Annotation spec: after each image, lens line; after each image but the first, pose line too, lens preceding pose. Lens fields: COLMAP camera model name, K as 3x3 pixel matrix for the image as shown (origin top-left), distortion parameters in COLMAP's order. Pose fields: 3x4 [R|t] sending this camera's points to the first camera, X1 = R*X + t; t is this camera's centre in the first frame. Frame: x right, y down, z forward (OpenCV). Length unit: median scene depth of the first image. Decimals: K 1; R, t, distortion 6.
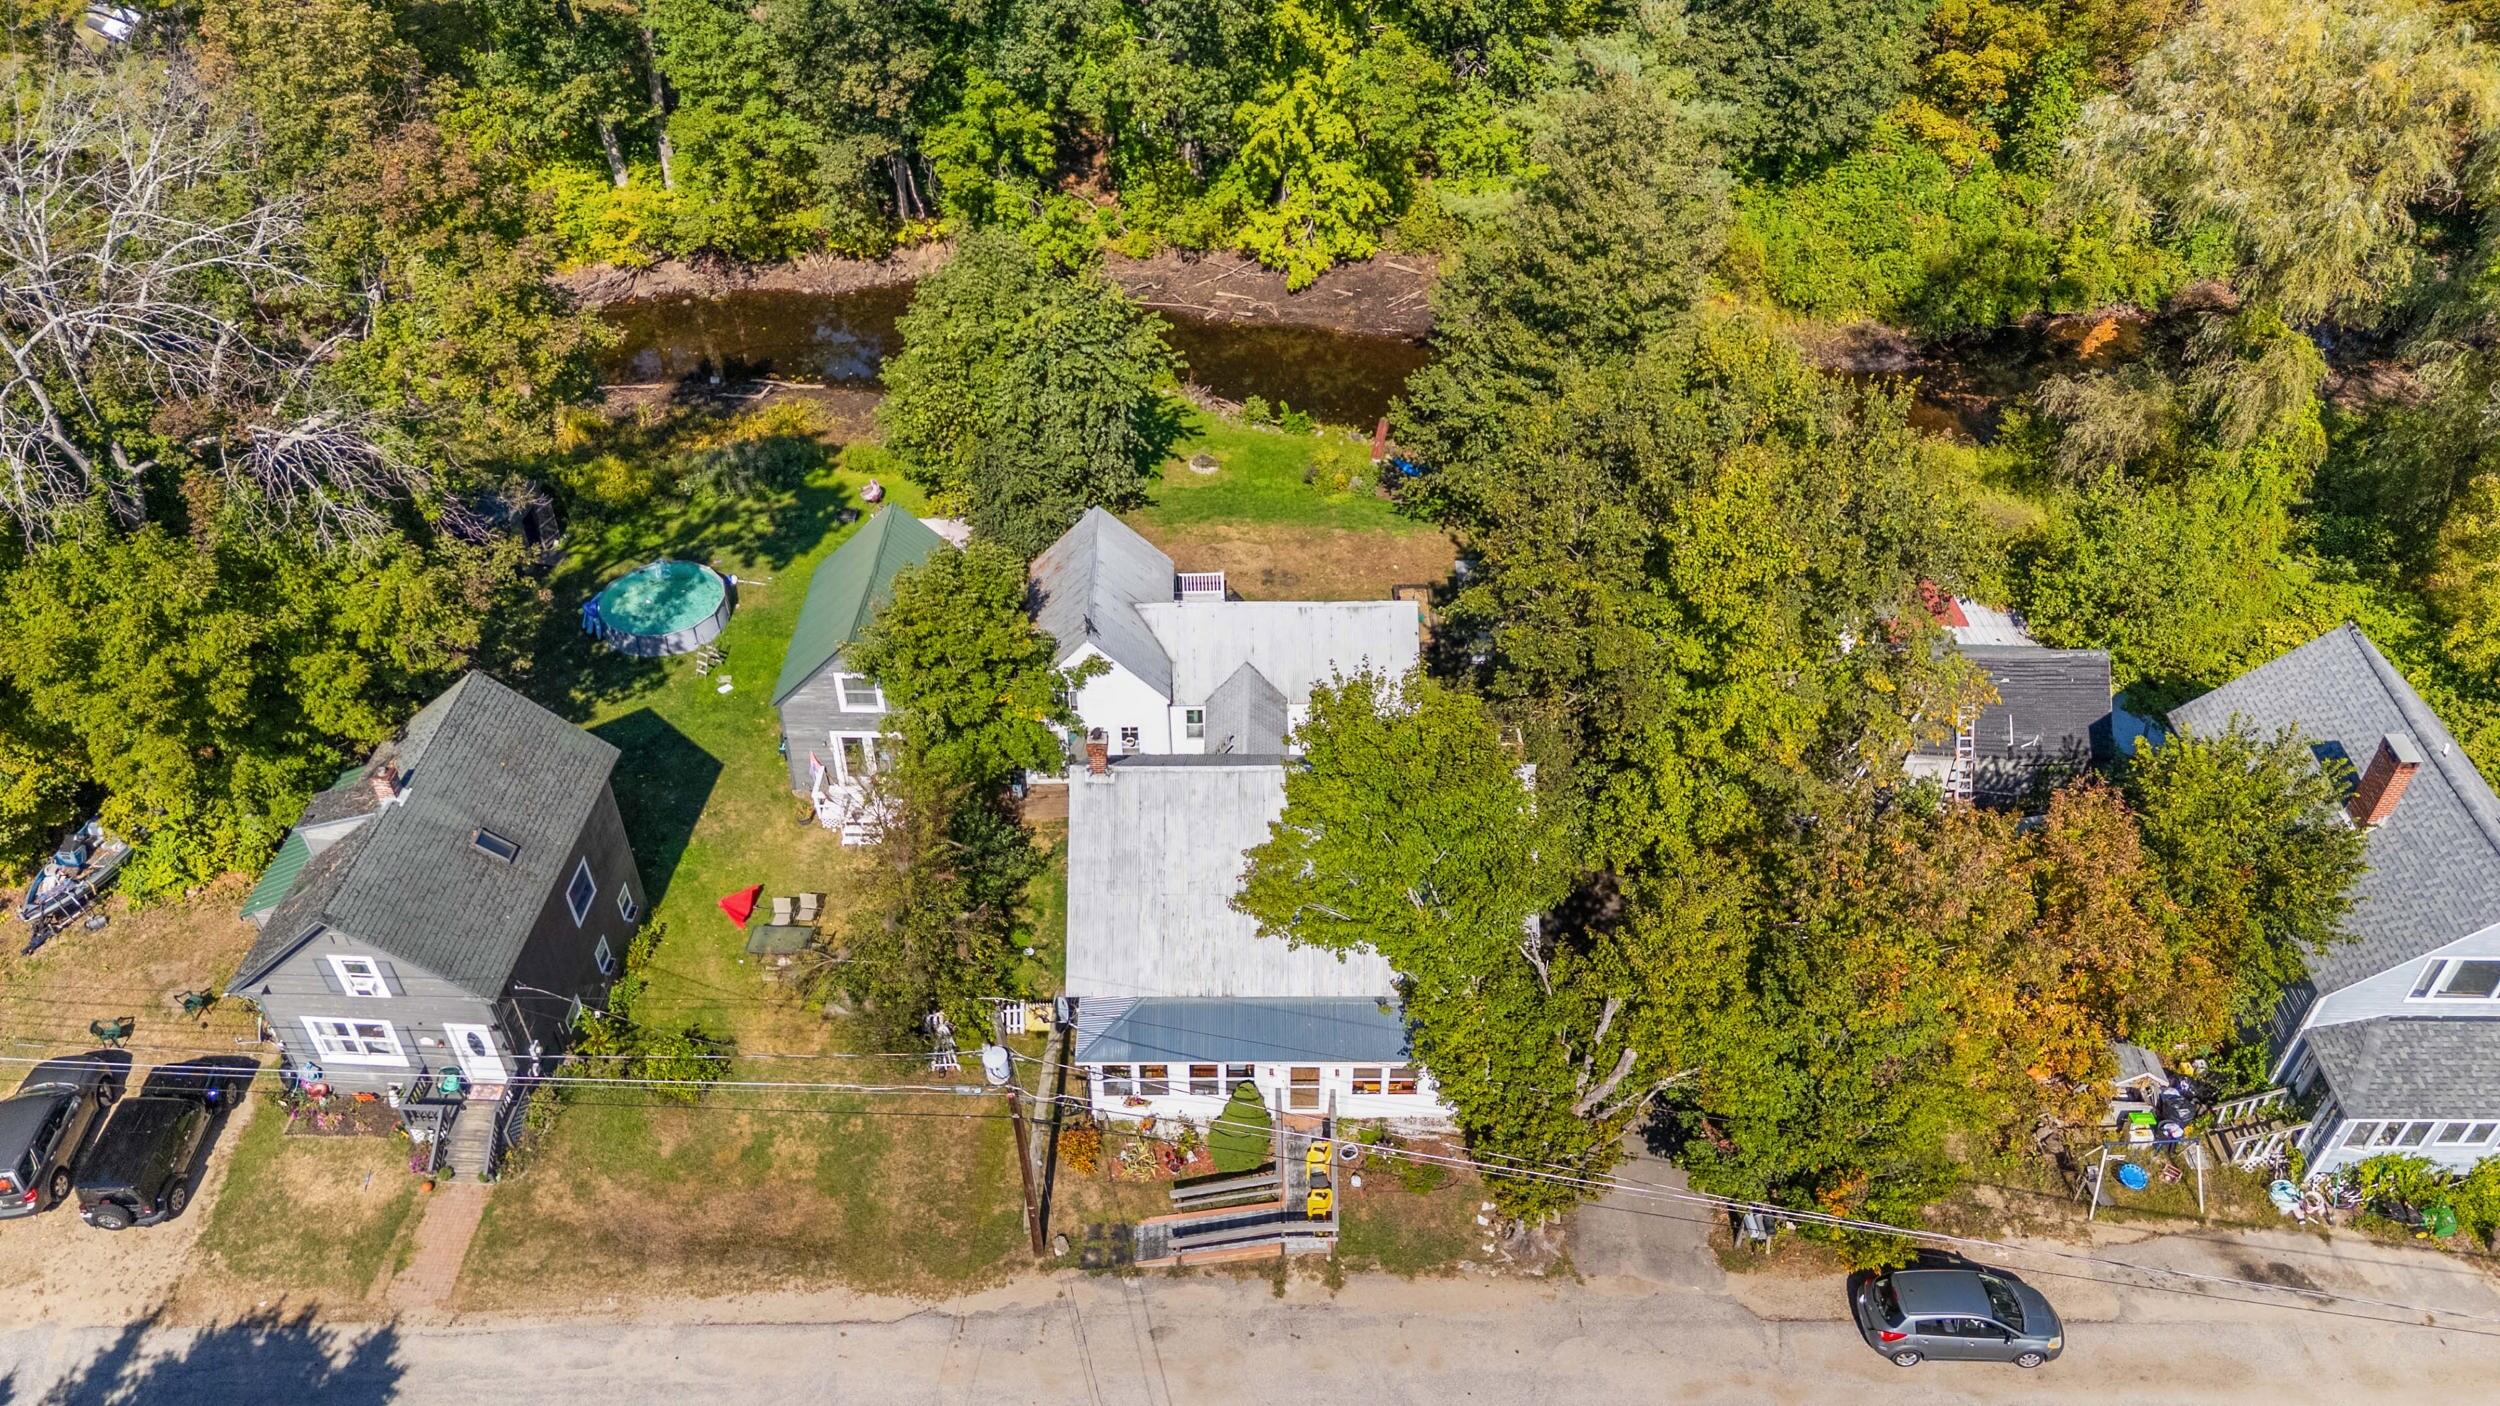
lens RADIAL K [[1832.7, 0, 1256.6], [0, 1832.7, 704.2], [0, 0, 1]] dist [0.046928, -0.012626]
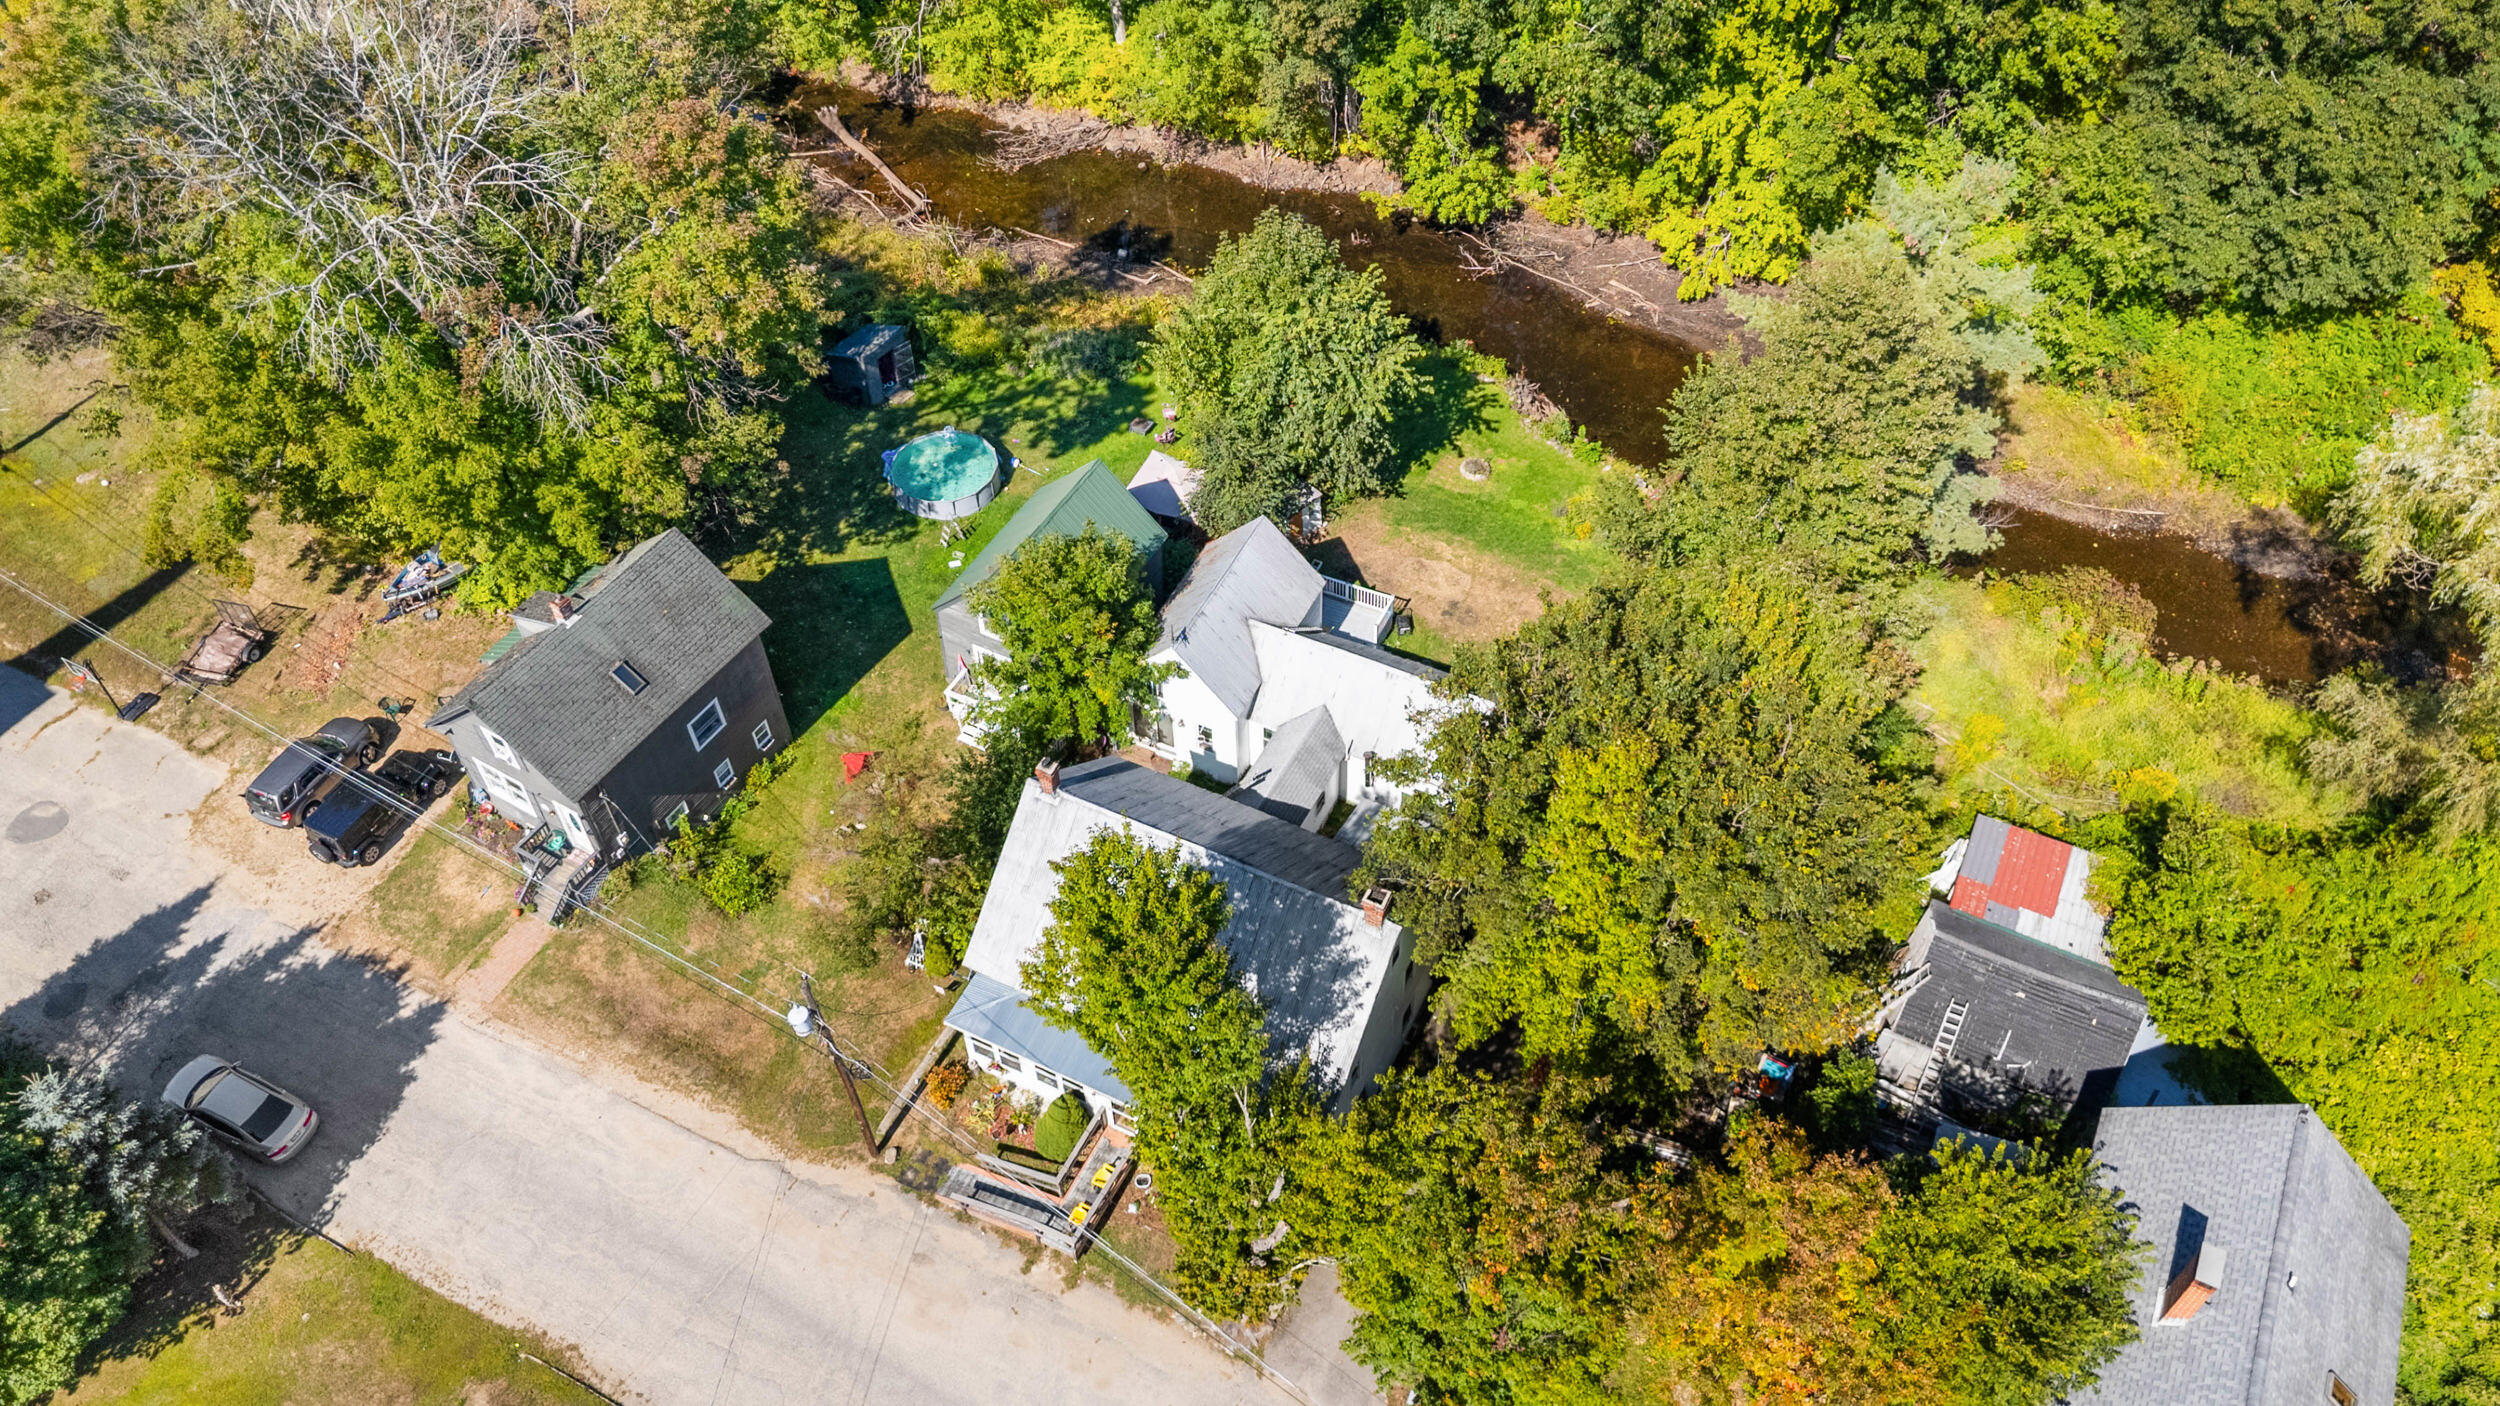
lens RADIAL K [[1832.7, 0, 1258.5], [0, 1832.7, 702.8], [0, 0, 1]] dist [0.046928, -0.012626]
pose [[0.890437, 0.332078, -0.311200, 0.327718], [-0.286503, 0.940317, 0.183631, -0.234445], [0.353607, -0.074352, 0.932434, -0.013586]]
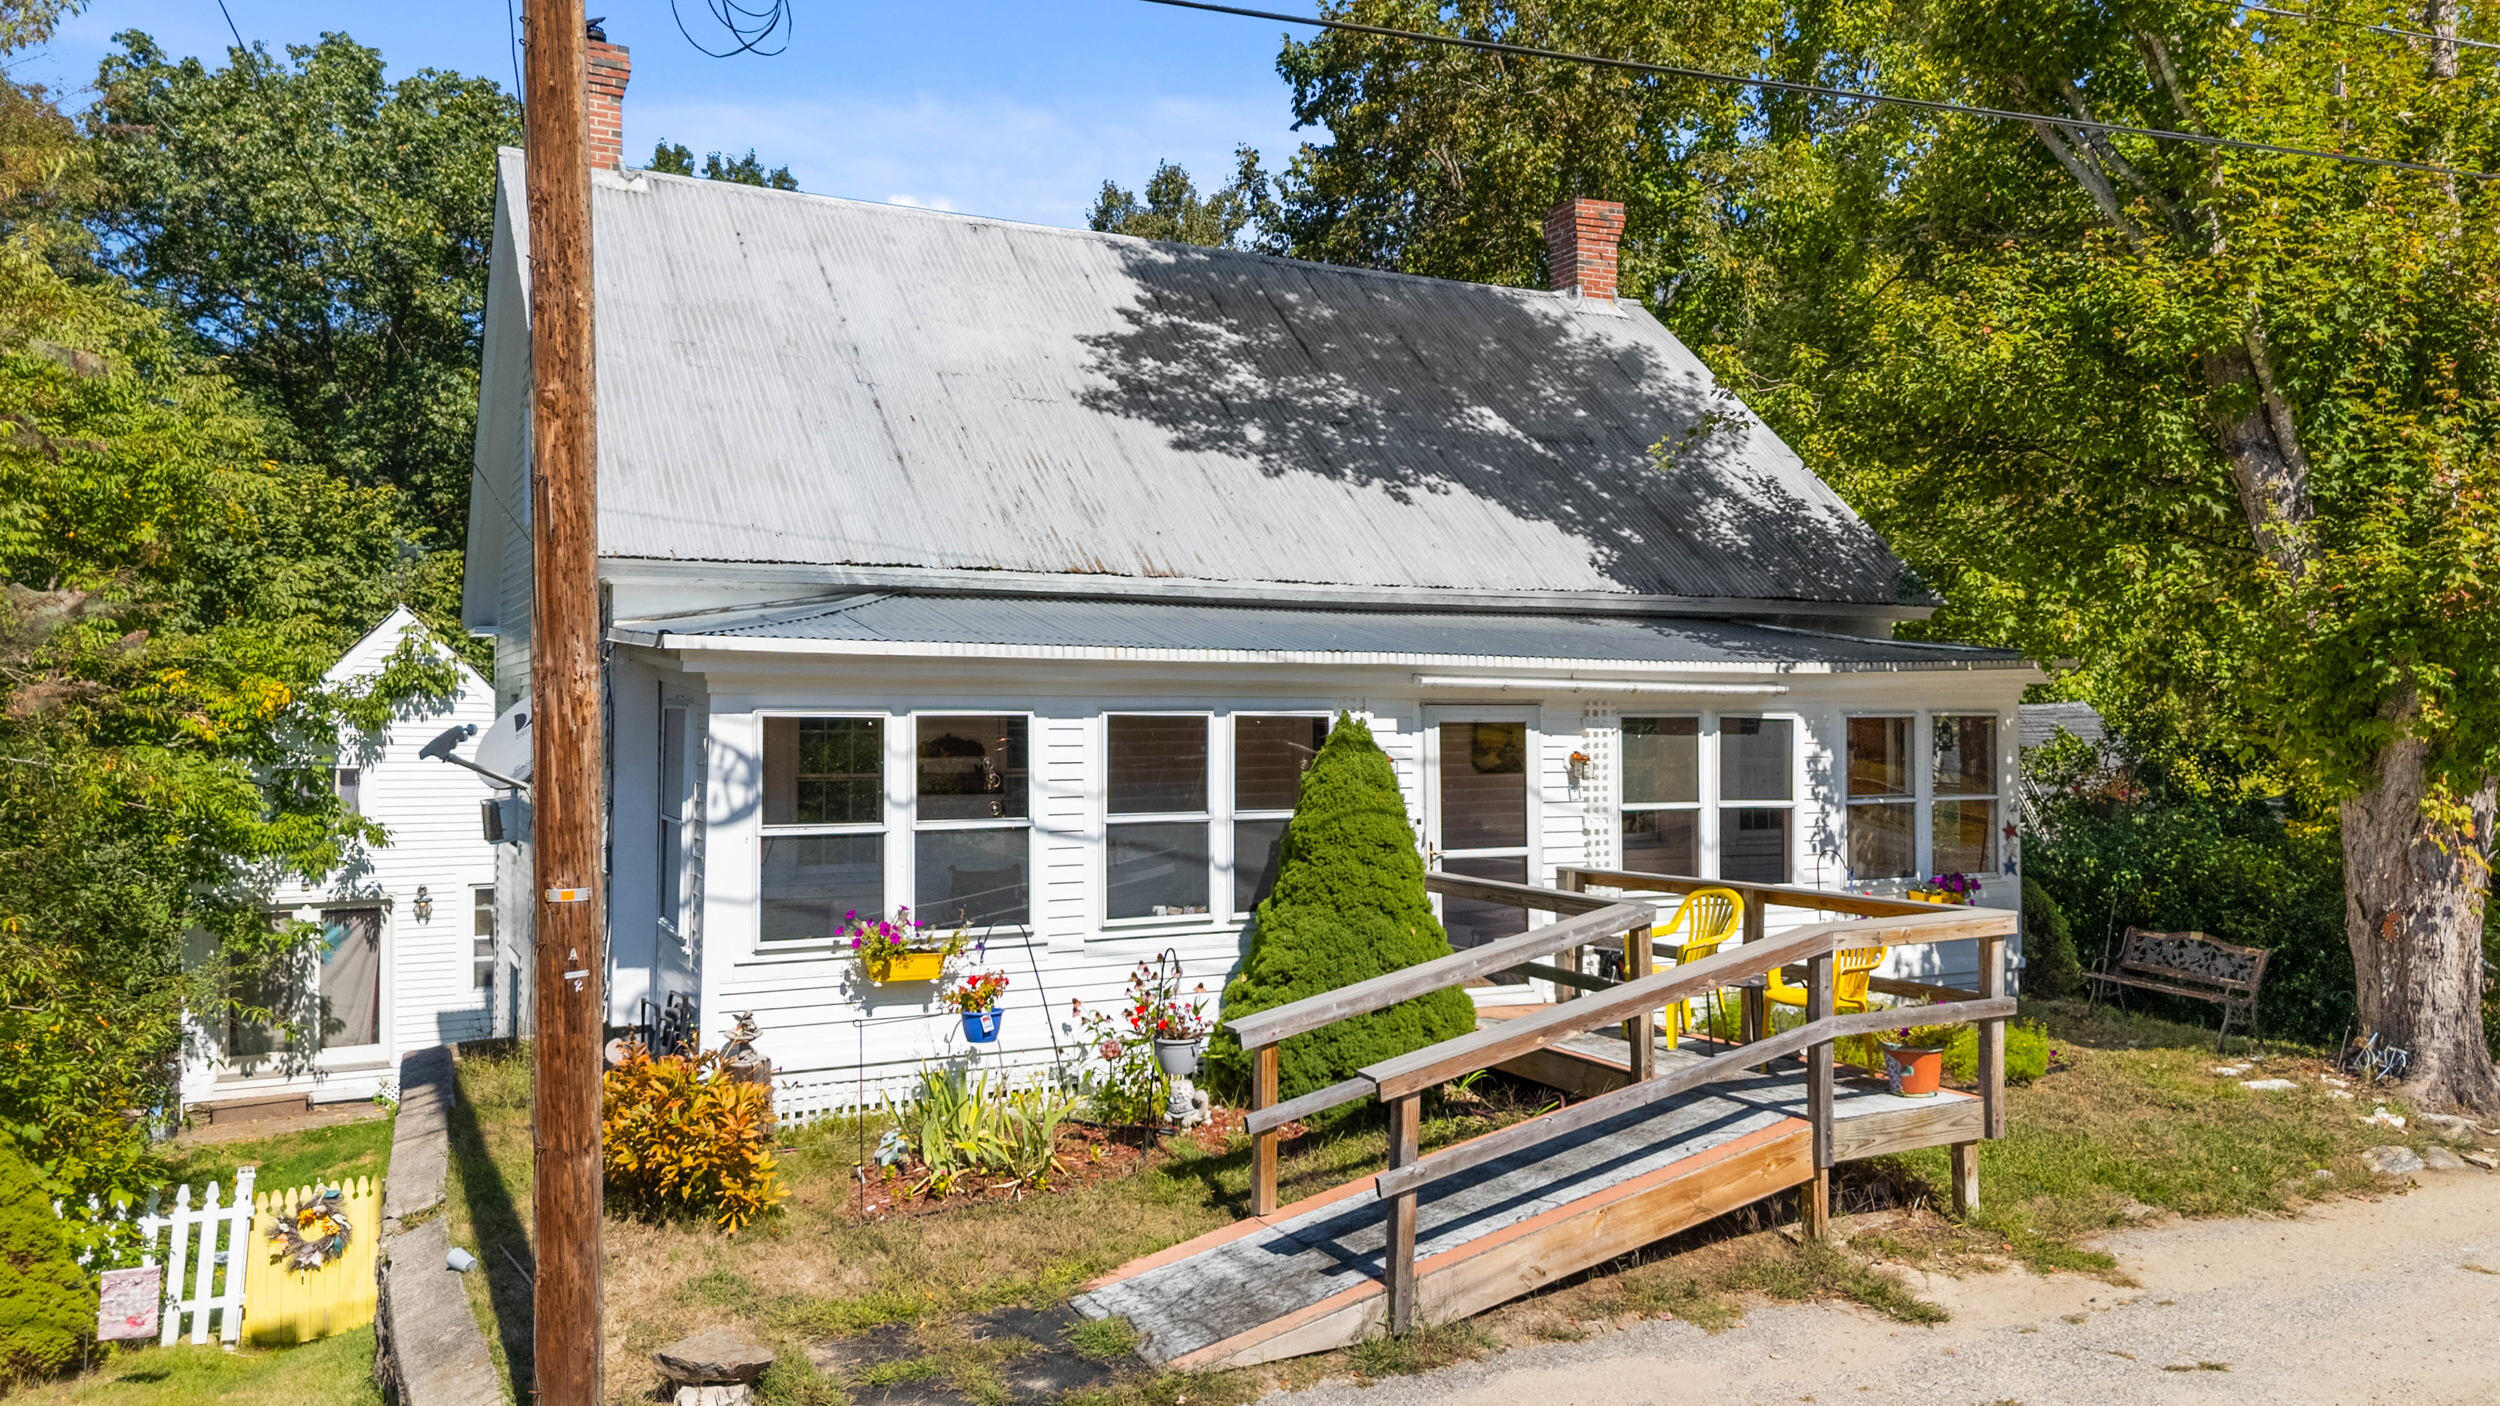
lens RADIAL K [[1832.7, 0, 1264.3], [0, 1832.7, 716.0], [0, 0, 1]] dist [0.046928, -0.012626]
pose [[0.888869, 0.003954, 0.458144, -0.117999], [0.300978, 0.748888, -0.590405, 0.308477], [-0.345433, 0.662684, 0.664474, 0.714502]]
